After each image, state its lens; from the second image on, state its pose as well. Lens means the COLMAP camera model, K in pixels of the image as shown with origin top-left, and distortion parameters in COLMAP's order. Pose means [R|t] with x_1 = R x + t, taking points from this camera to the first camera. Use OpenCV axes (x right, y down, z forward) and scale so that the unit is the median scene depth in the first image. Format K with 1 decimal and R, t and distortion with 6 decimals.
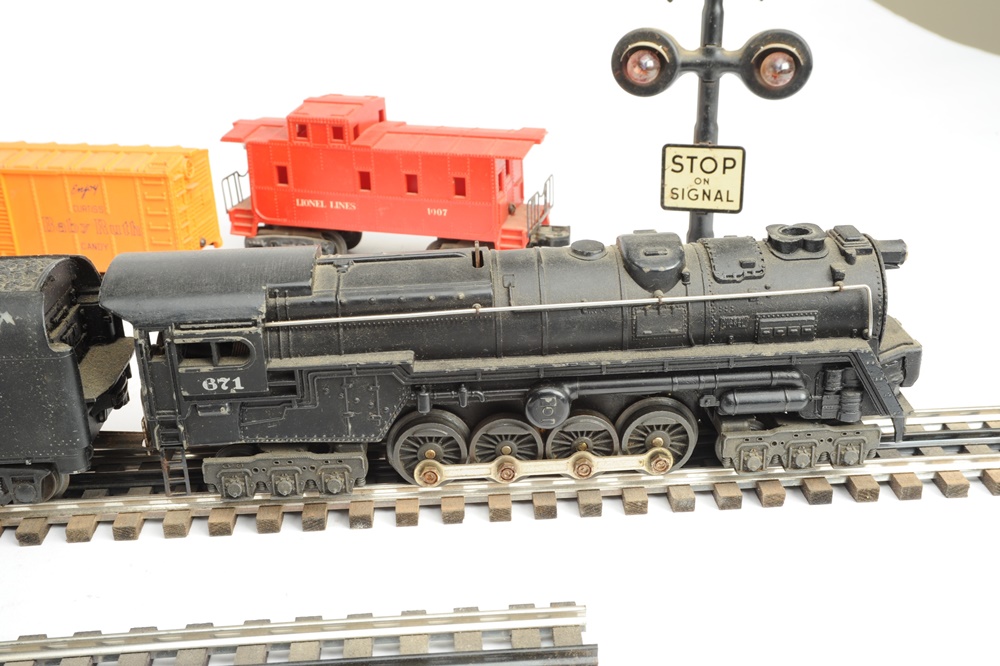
lens RADIAL K [[1212.1, 0, 500.0], [0, 1212.1, 333.0], [0, 0, 1]] dist [0.066220, 0.012289]
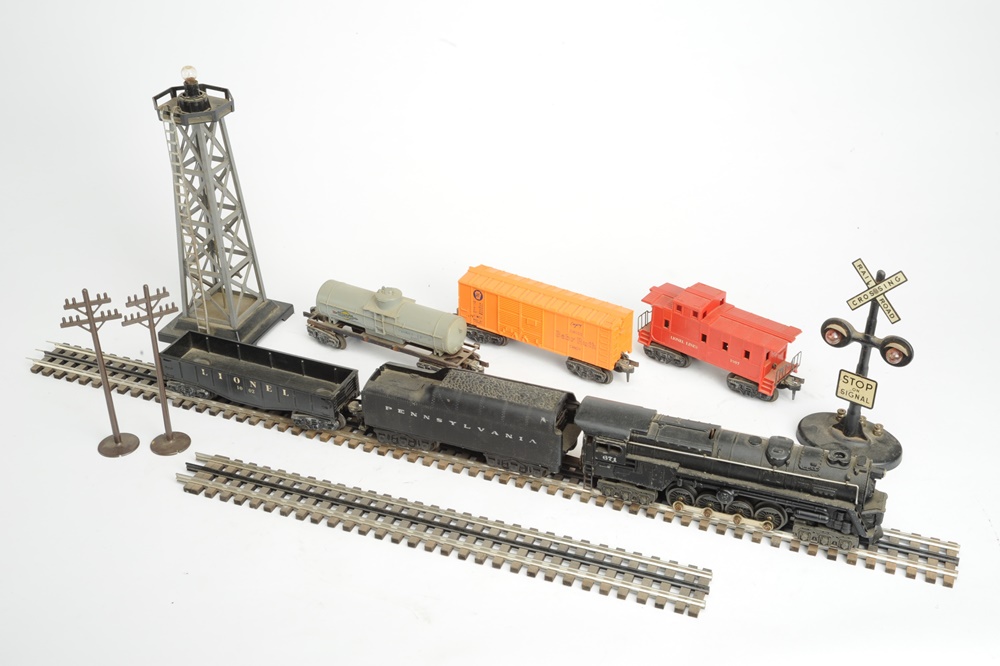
lens RADIAL K [[1251.6, 0, 500.0], [0, 1251.6, 333.0], [0, 0, 1]] dist [0.104464, 0.013729]
pose [[0.919827, 0.226290, -0.320486, 0.292299], [-0.184044, 0.970315, 0.156900, -0.472719], [0.346477, -0.085337, 0.934169, -1.287425]]
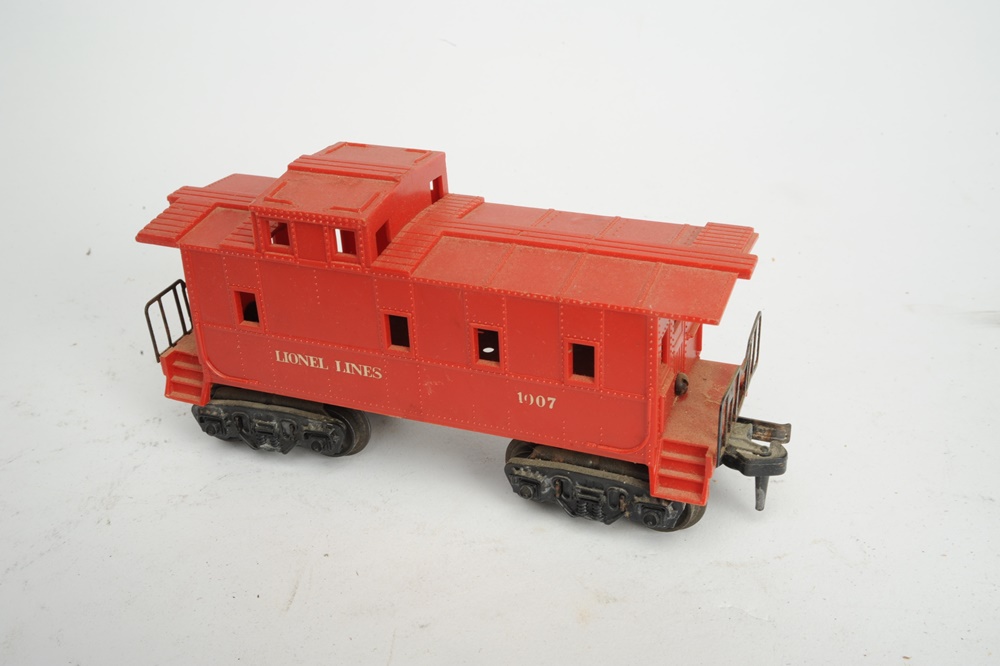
lens RADIAL K [[1231.6, 0, 474.4], [0, 1231.6, 382.2], [0, 0, 1]] dist [-0.000389, 0.003841]
pose [[0.993718, 0.034472, -0.106469, -0.026587], [-0.021100, 0.992025, 0.124259, -0.199097], [0.109904, -0.121232, 0.986521, 0.568617]]
